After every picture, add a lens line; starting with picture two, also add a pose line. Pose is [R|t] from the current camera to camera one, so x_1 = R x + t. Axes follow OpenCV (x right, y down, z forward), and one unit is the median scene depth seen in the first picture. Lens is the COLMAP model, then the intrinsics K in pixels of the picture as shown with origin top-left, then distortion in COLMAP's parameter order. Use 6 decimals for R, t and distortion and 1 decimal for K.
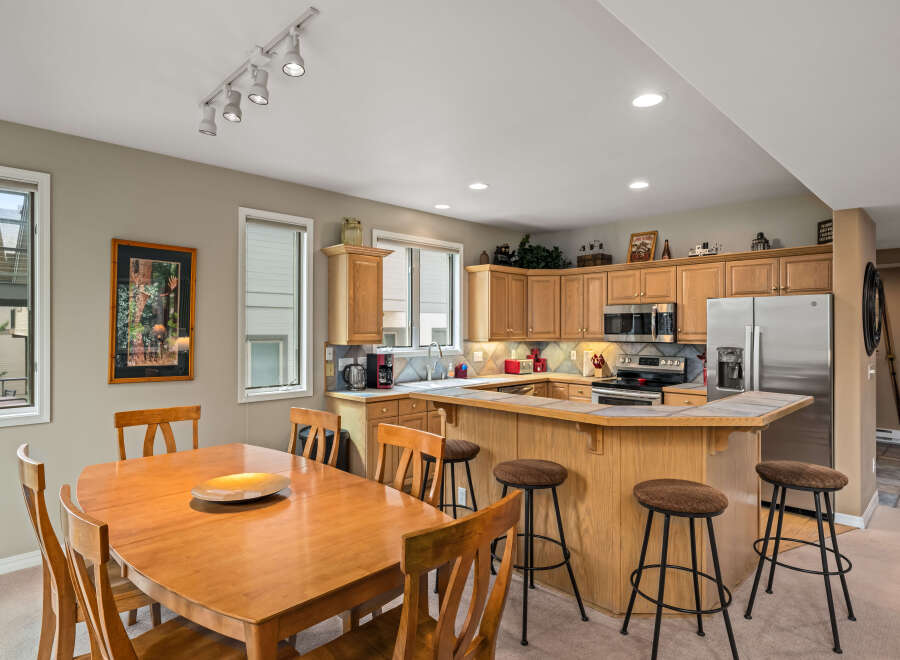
lens RADIAL K [[521.0, 0, 444.3], [0, 521.0, 320.8], [0, 0, 1]] dist [-0.003814, 0.000824]
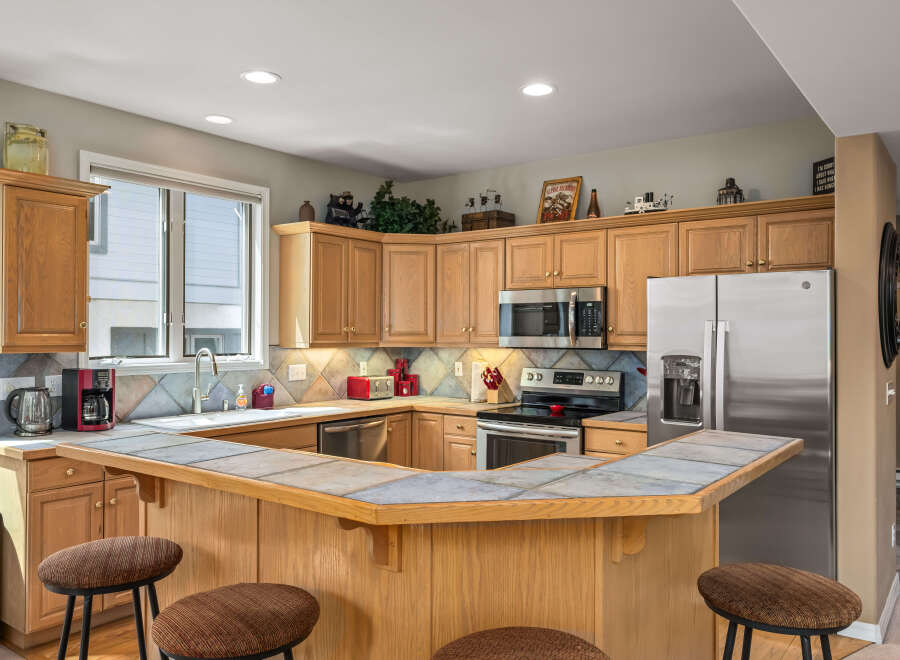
lens RADIAL K [[677.1, 0, 433.4], [0, 677.1, 323.8], [0, 0, 1]] dist [-0.004207, 0.008066]
pose [[0.994271, 0.001205, 0.106880, 0.152936], [-0.001148, 0.999999, -0.000590, 0.012851], [-0.106881, 0.000464, 0.994272, 0.205260]]
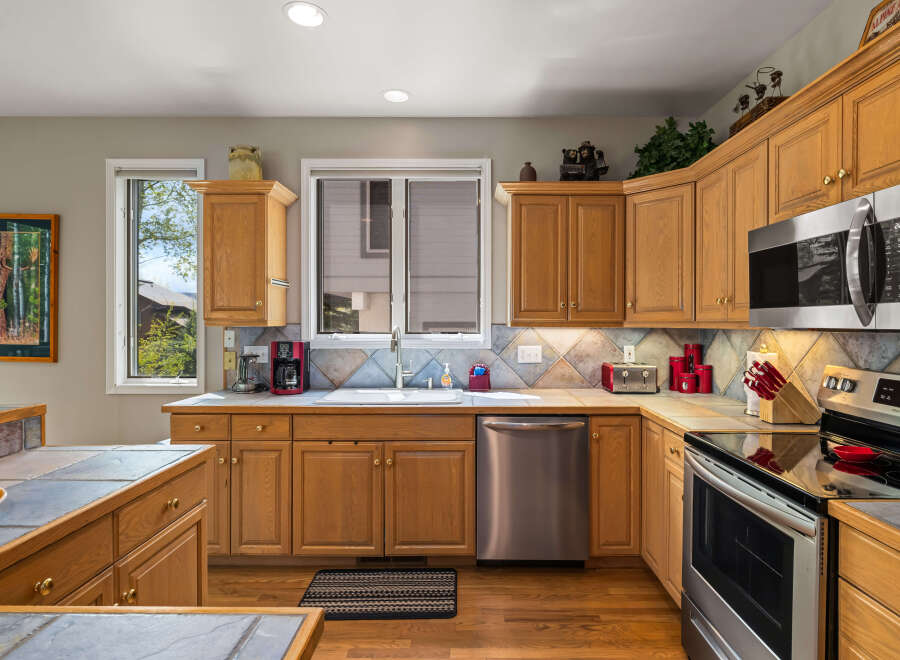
lens RADIAL K [[481.8, 0, 471.6], [0, 481.8, 322.6], [0, 0, 1]] dist [-0.000062, -0.001130]
pose [[0.715201, -0.000509, -0.698918, 0.424327], [0.010812, 0.999888, 0.010336, 0.031576], [0.698835, -0.014949, 0.715127, 0.643606]]
